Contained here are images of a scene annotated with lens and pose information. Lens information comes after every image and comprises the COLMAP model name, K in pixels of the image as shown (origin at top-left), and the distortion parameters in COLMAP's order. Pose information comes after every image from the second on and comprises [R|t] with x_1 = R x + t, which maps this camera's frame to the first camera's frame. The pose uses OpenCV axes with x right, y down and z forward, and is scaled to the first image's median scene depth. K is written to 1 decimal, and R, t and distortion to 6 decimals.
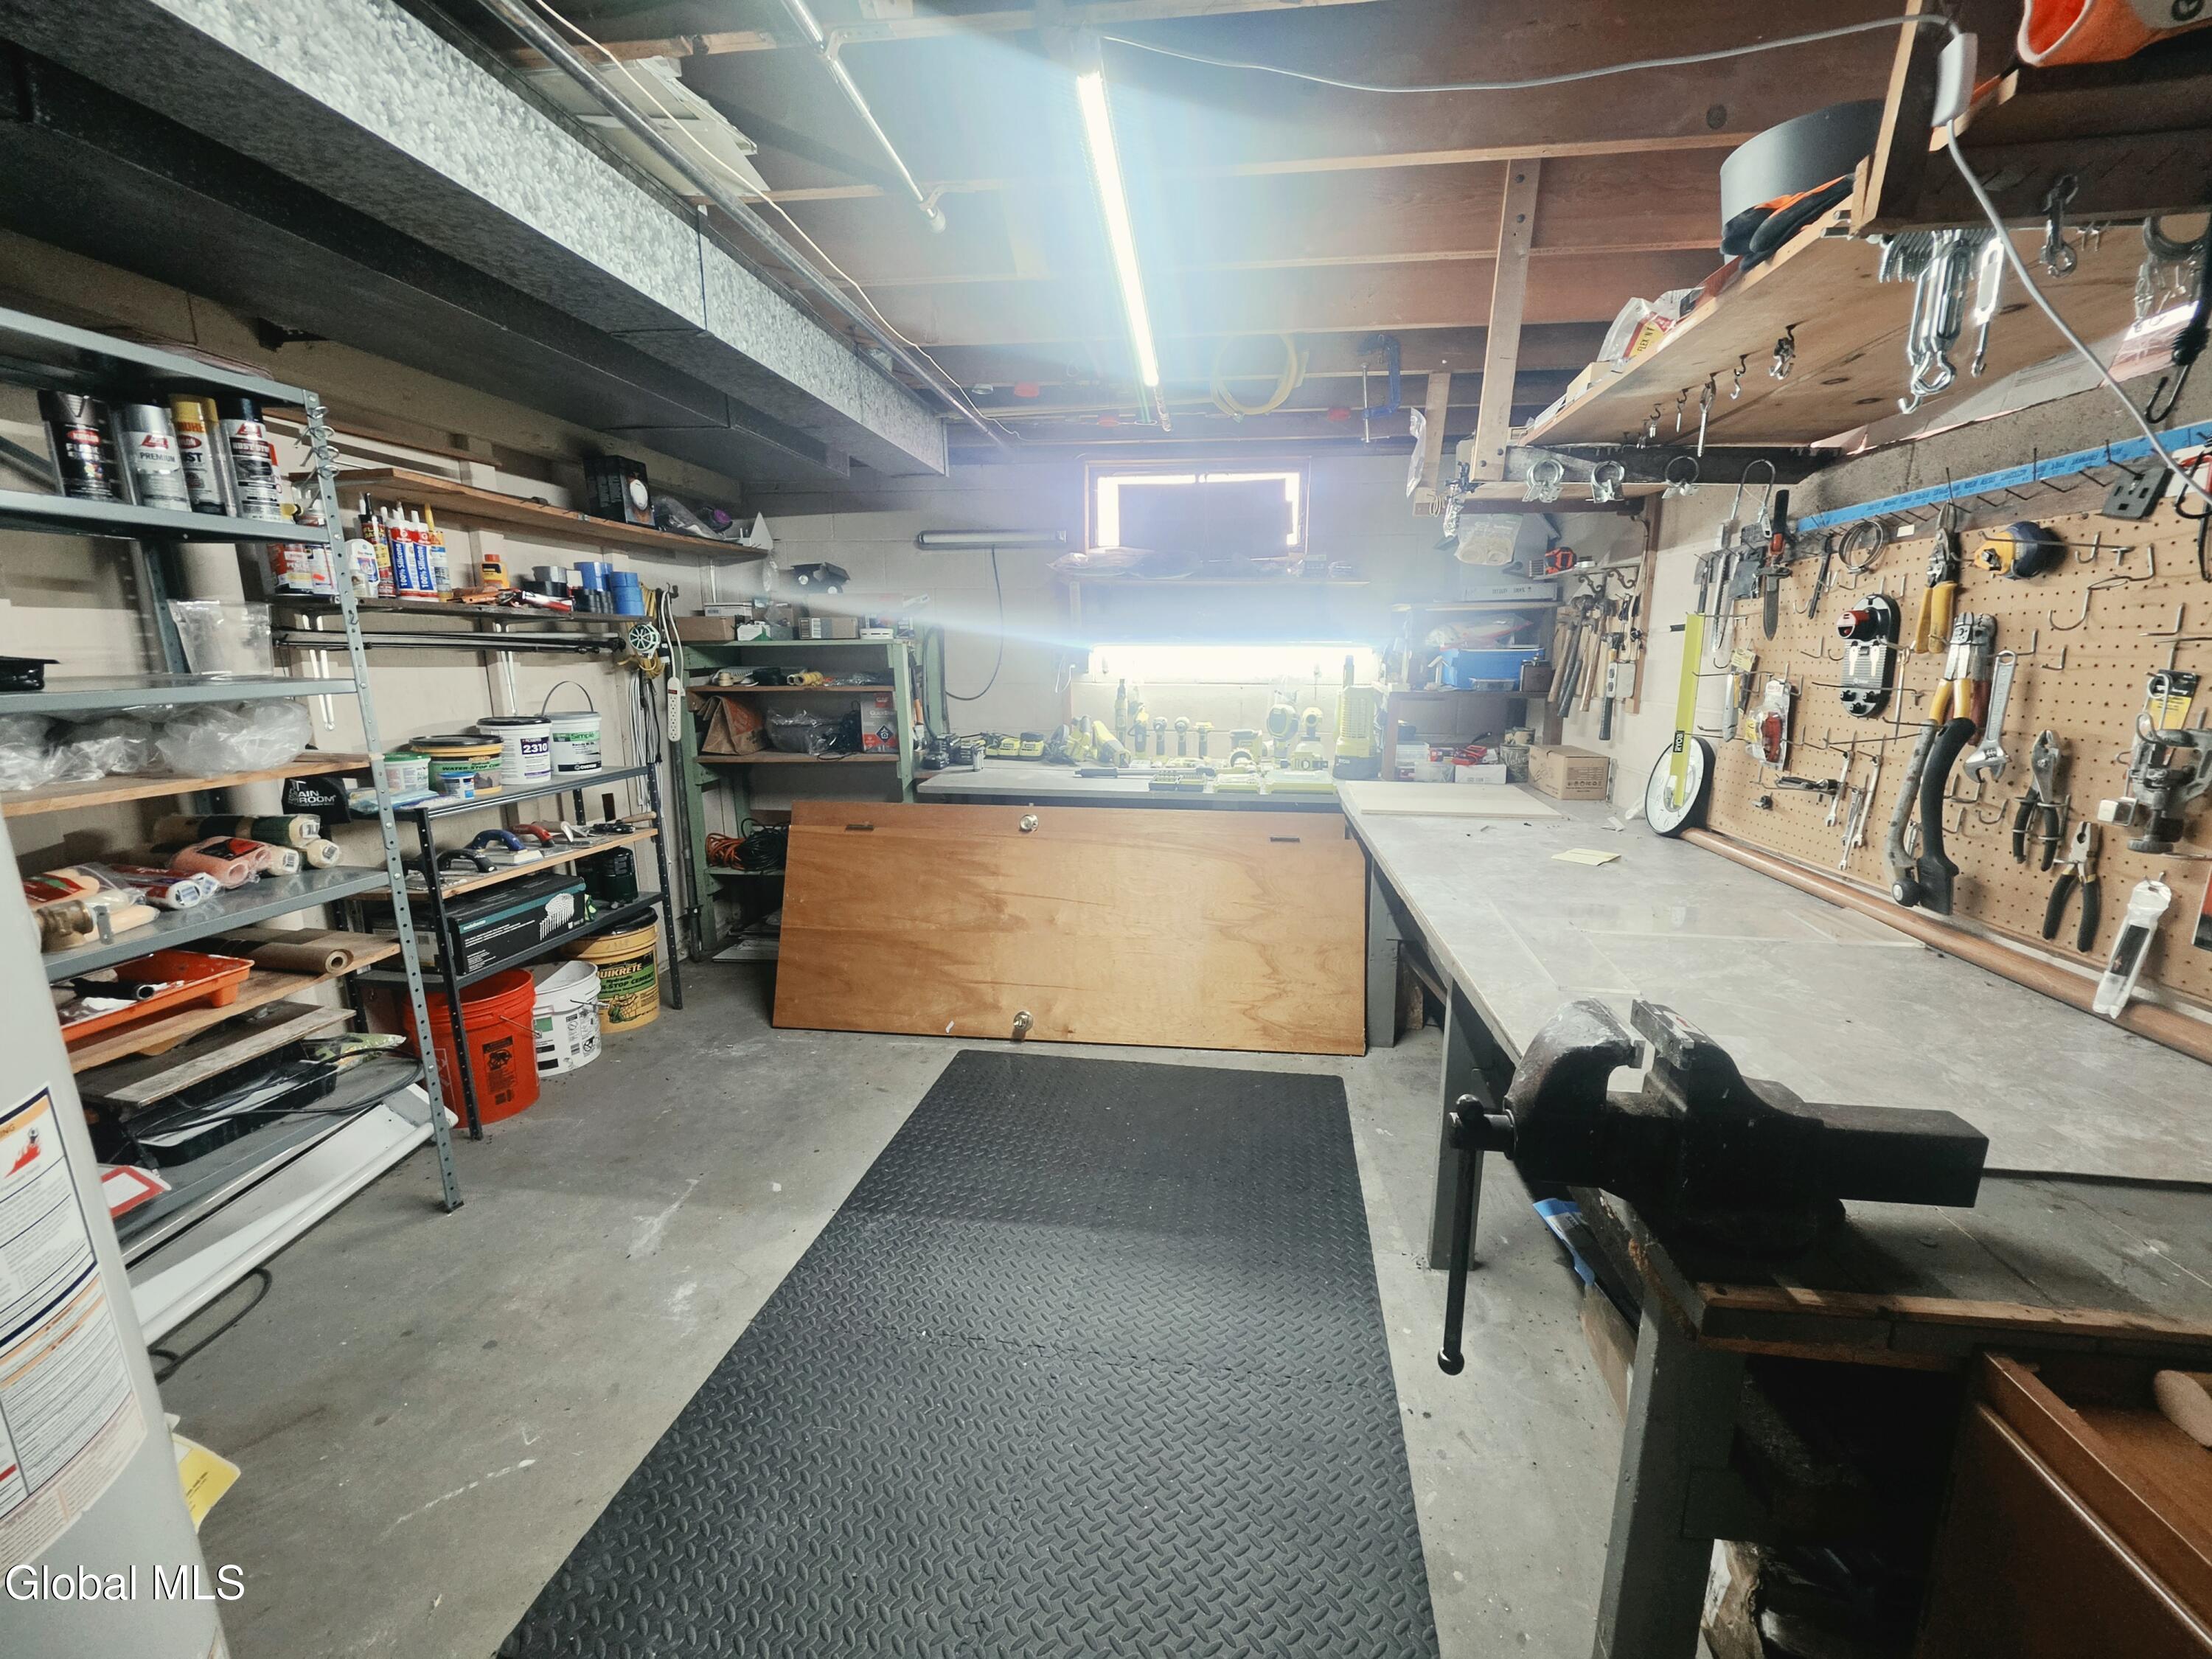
lens RADIAL K [[885.7, 0, 1110.3], [0, 885.7, 842.1], [0, 0, 1]] dist [-0.000321, 0.000125]
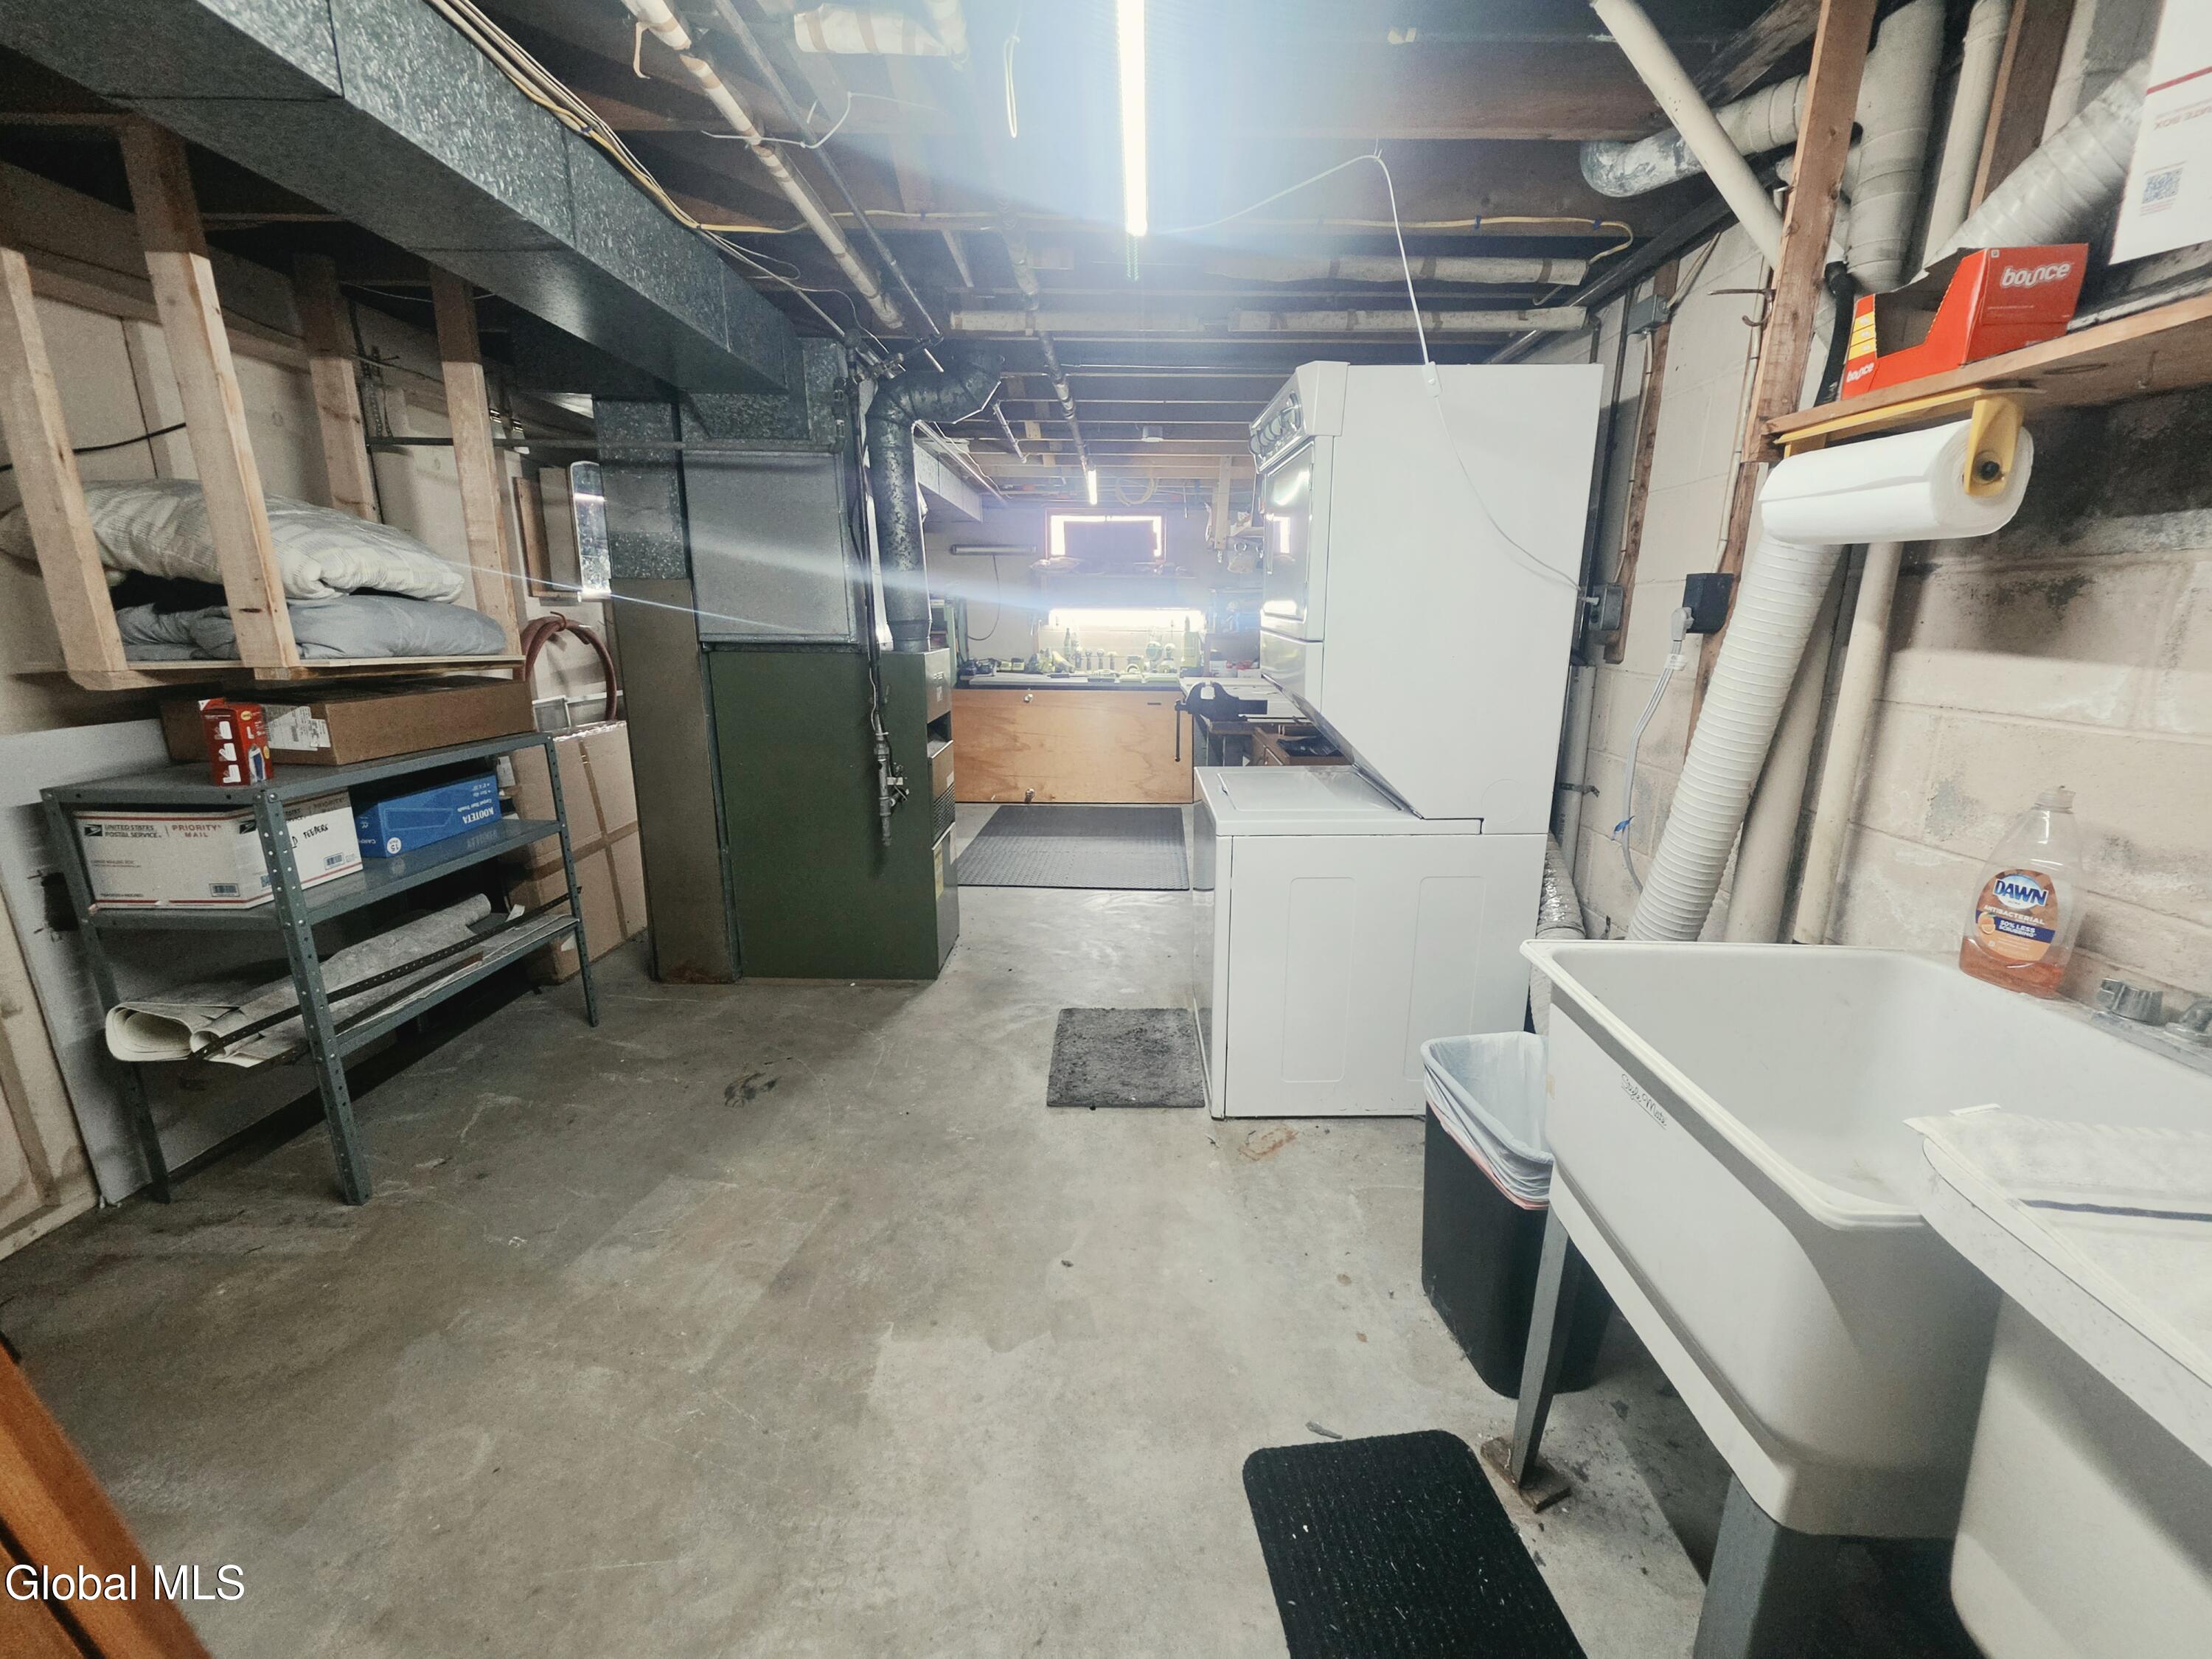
lens RADIAL K [[885.7, 0, 1116.2], [0, 885.7, 827.2], [0, 0, 1]] dist [-0.000321, 0.000125]
pose [[0.991914, -0.024782, 0.124466, -0.135322], [0.021720, 0.999429, 0.025900, 0.198013], [-0.125037, -0.022987, 0.991886, -0.909307]]
